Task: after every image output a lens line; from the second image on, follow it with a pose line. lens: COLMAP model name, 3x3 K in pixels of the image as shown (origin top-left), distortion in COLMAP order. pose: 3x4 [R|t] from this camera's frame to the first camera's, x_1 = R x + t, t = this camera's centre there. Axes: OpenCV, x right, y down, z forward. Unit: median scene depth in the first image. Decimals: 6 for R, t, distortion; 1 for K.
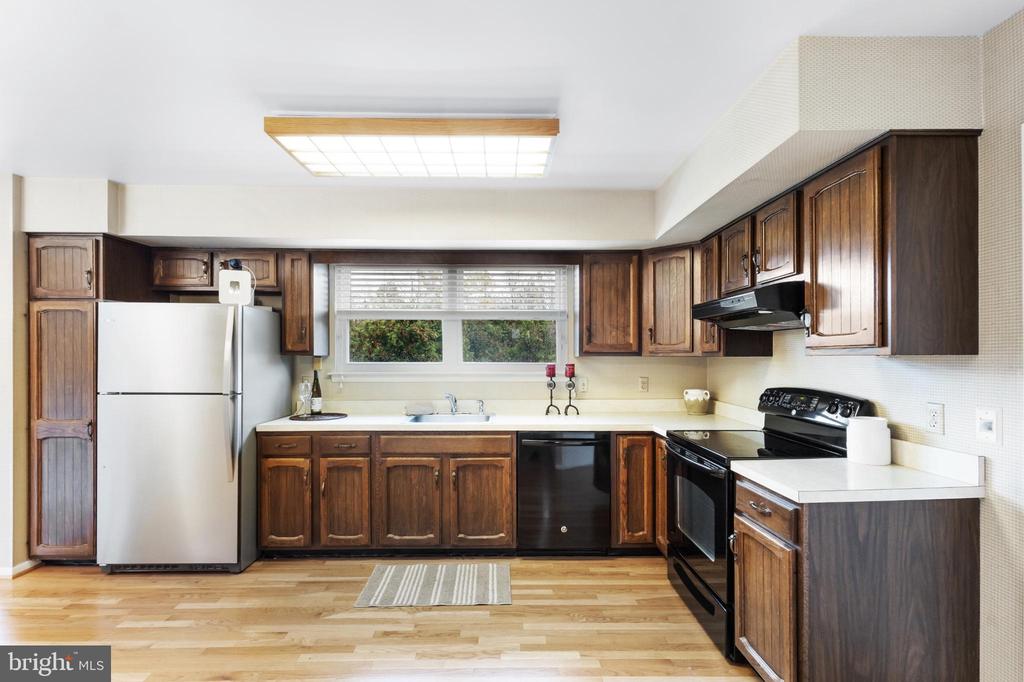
lens RADIAL K [[482.0, 0, 511.1], [0, 482.0, 357.7], [0, 0, 1]] dist [0.001377, 0.000427]
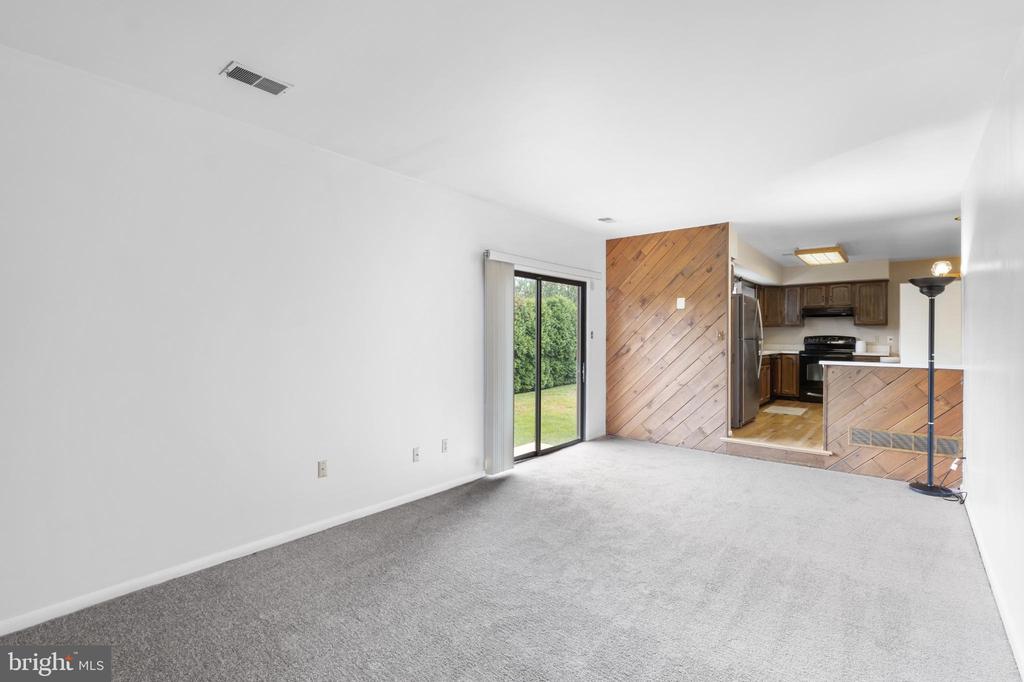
lens RADIAL K [[475.5, 0, 512.0], [0, 475.5, 341.0], [0, 0, 1]] dist [0.002586, 0.000491]
pose [[0.645886, -0.010617, 0.763360, -2.842952], [0.002560, 0.999928, 0.011742, 0.045294], [-0.763429, -0.005630, 0.645867, 0.422395]]
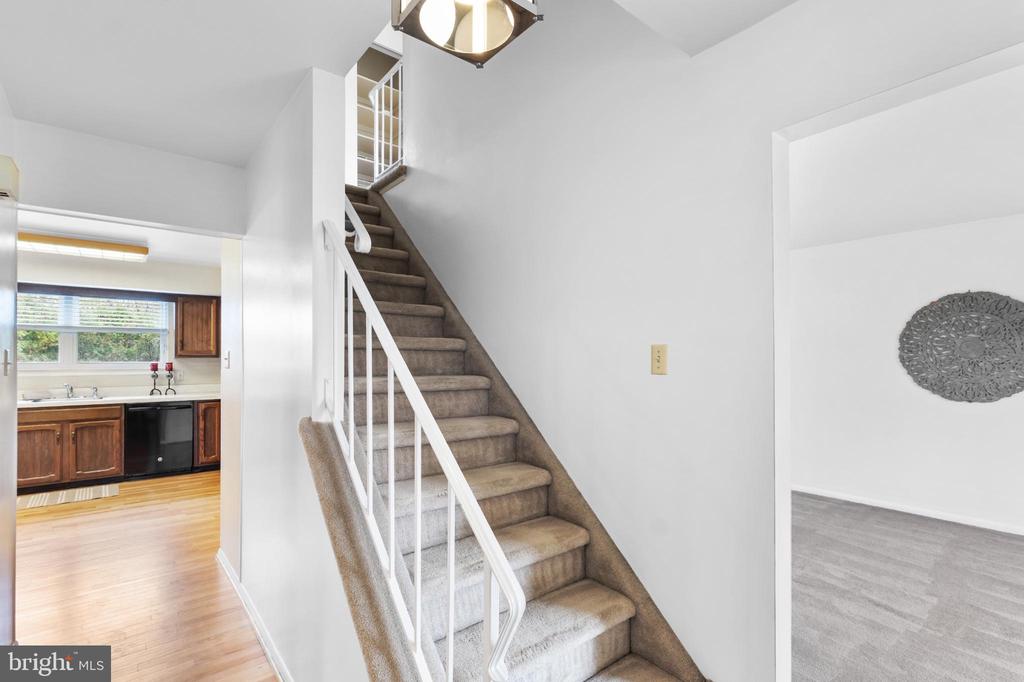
lens RADIAL K [[479.0, 0, 511.3], [0, 479.0, 352.2], [0, 0, 1]] dist [0.001287, 0.000632]
pose [[0.785000, 0.005100, 0.619475, 0.032687], [0.001301, 0.999950, -0.009881, -0.005051], [-0.619494, 0.008562, 0.784955, -1.117328]]
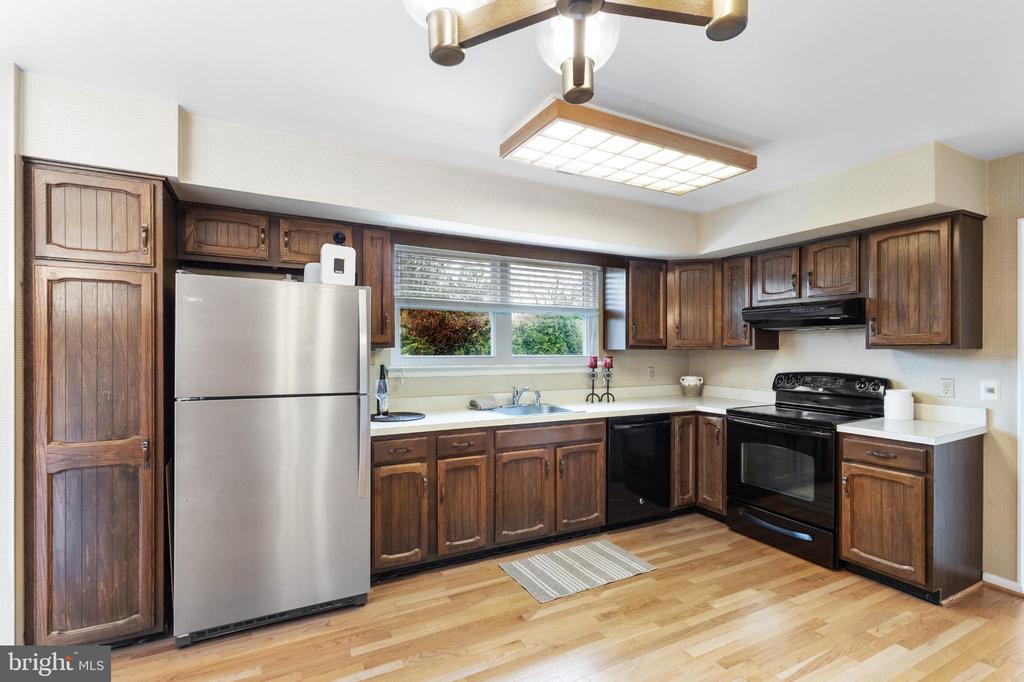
lens RADIAL K [[479.0, 0, 511.3], [0, 479.0, 352.2], [0, 0, 1]] dist [0.001287, 0.000632]
pose [[0.894544, -0.001002, 0.446980, -0.677060], [-0.000295, 0.999996, 0.002833, 0.000612], [-0.446981, -0.002667, 0.894540, 0.125594]]
